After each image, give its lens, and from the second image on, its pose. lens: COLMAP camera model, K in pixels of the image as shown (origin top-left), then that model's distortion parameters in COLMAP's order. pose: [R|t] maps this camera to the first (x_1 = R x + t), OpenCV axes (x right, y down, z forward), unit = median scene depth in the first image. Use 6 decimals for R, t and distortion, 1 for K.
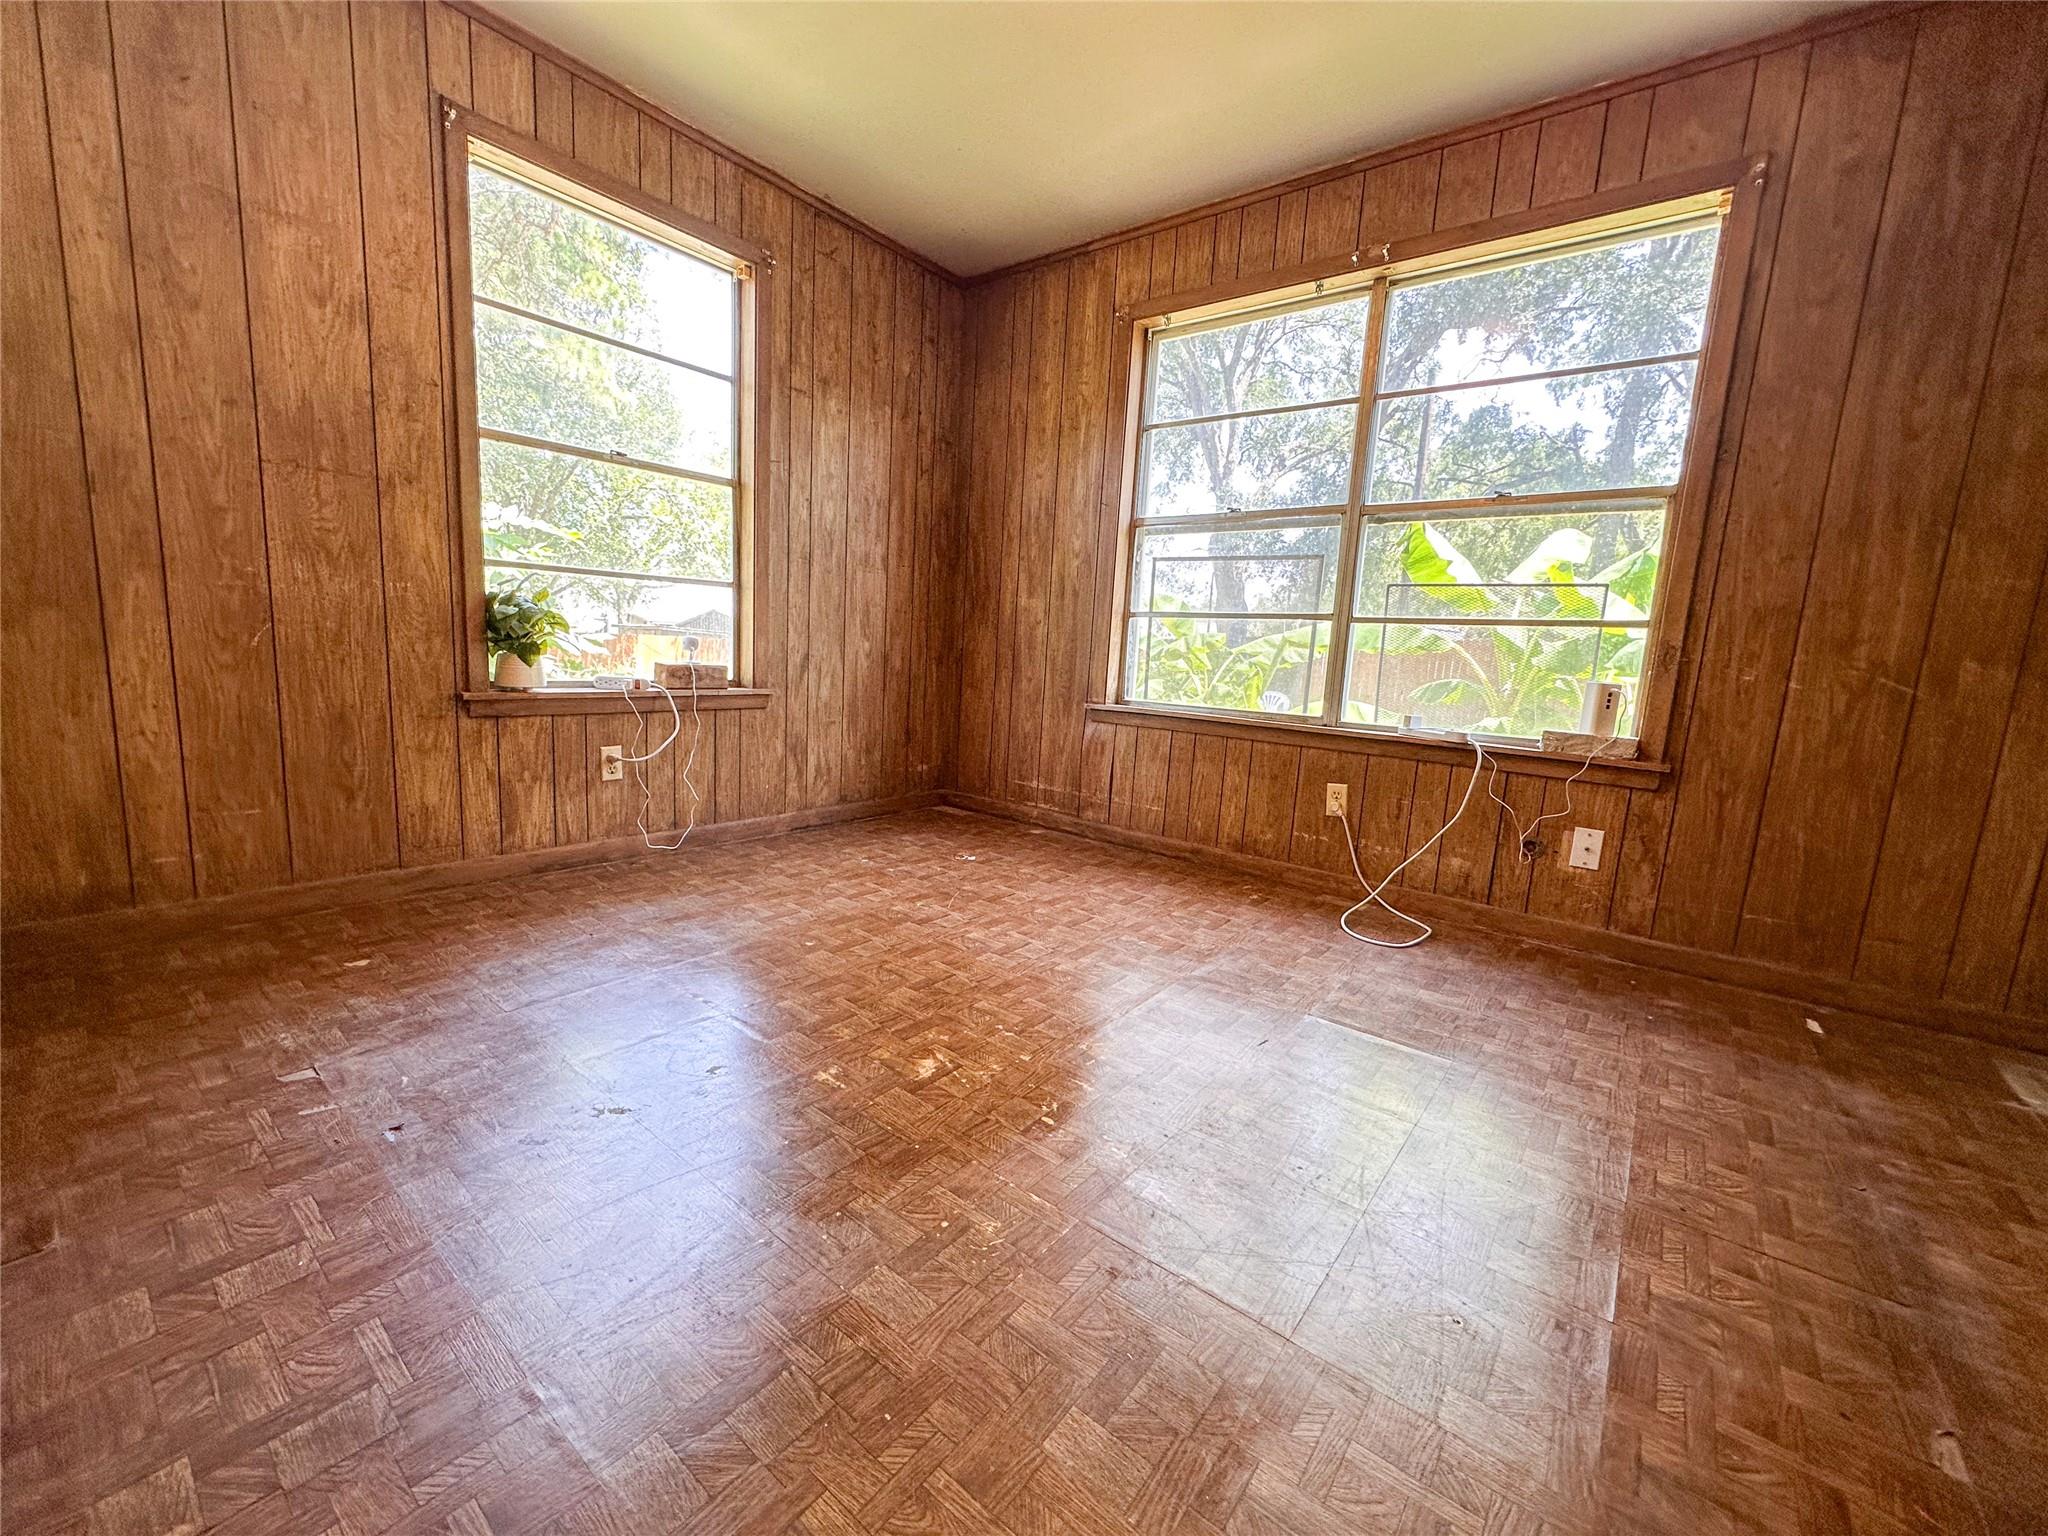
lens RADIAL K [[820.3, 0, 1022.7], [0, 820.3, 770.9], [0, 0, 1]] dist [-0.002628, -0.000525]
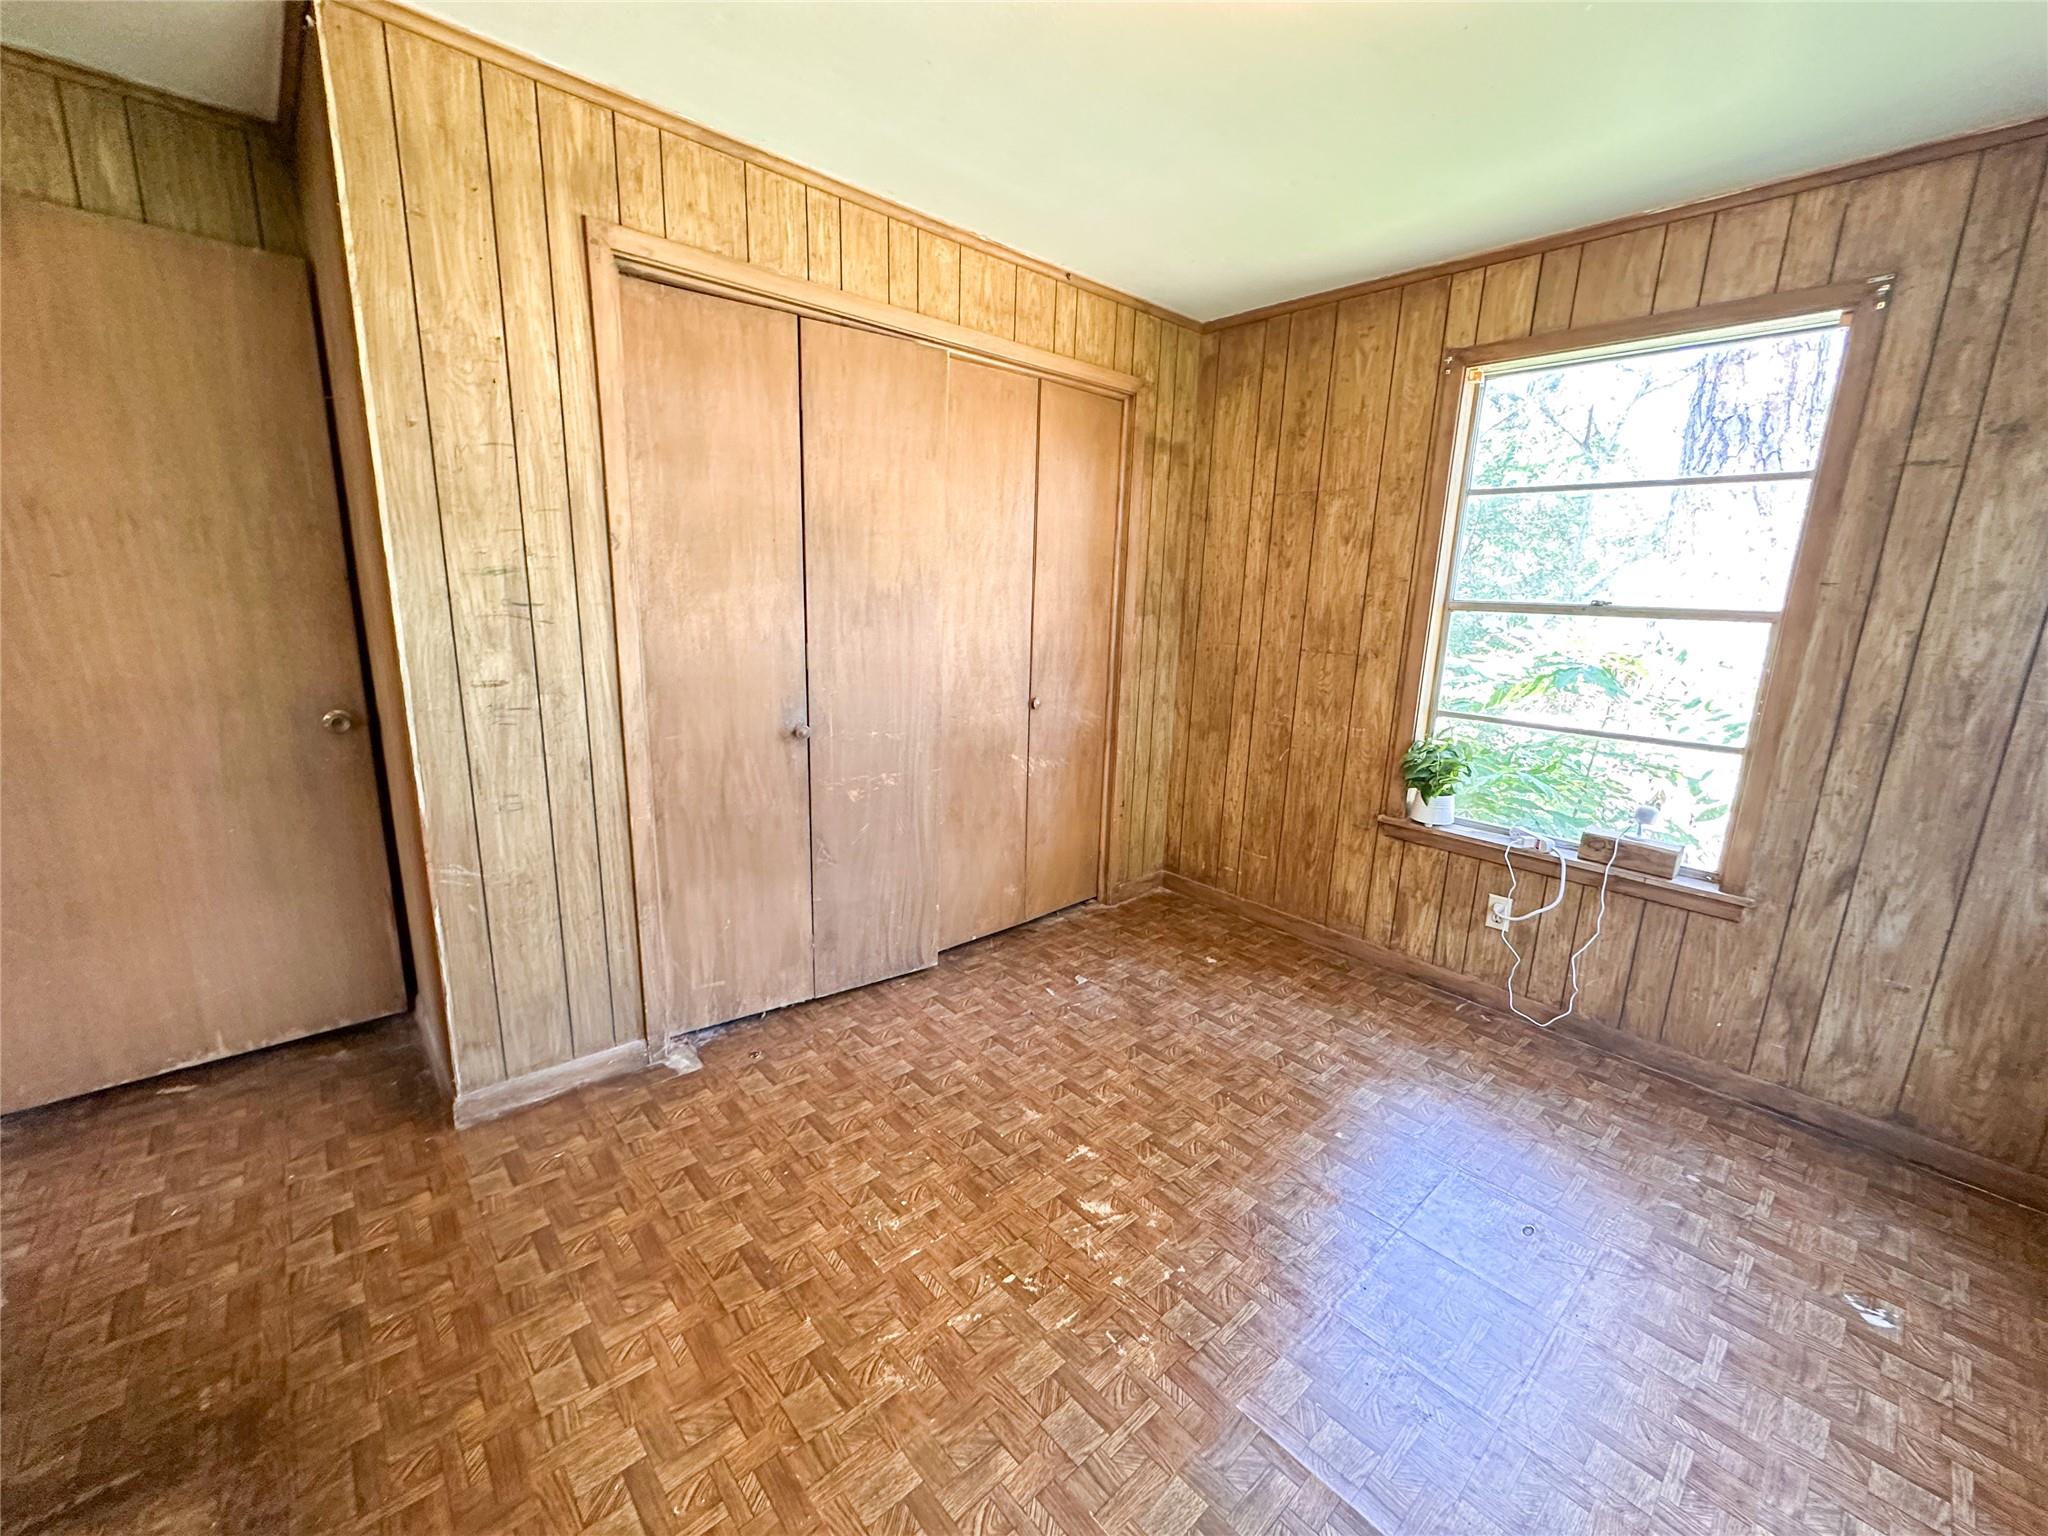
lens RADIAL K [[820.3, 0, 1022.3], [0, 820.3, 771.5], [0, 0, 1]] dist [-0.002628, -0.000525]
pose [[-0.166612, 0.155924, -0.973616, 0.644360], [-0.196818, 0.962288, 0.187791, -0.295817], [0.966180, 0.222913, -0.129640, 0.630023]]
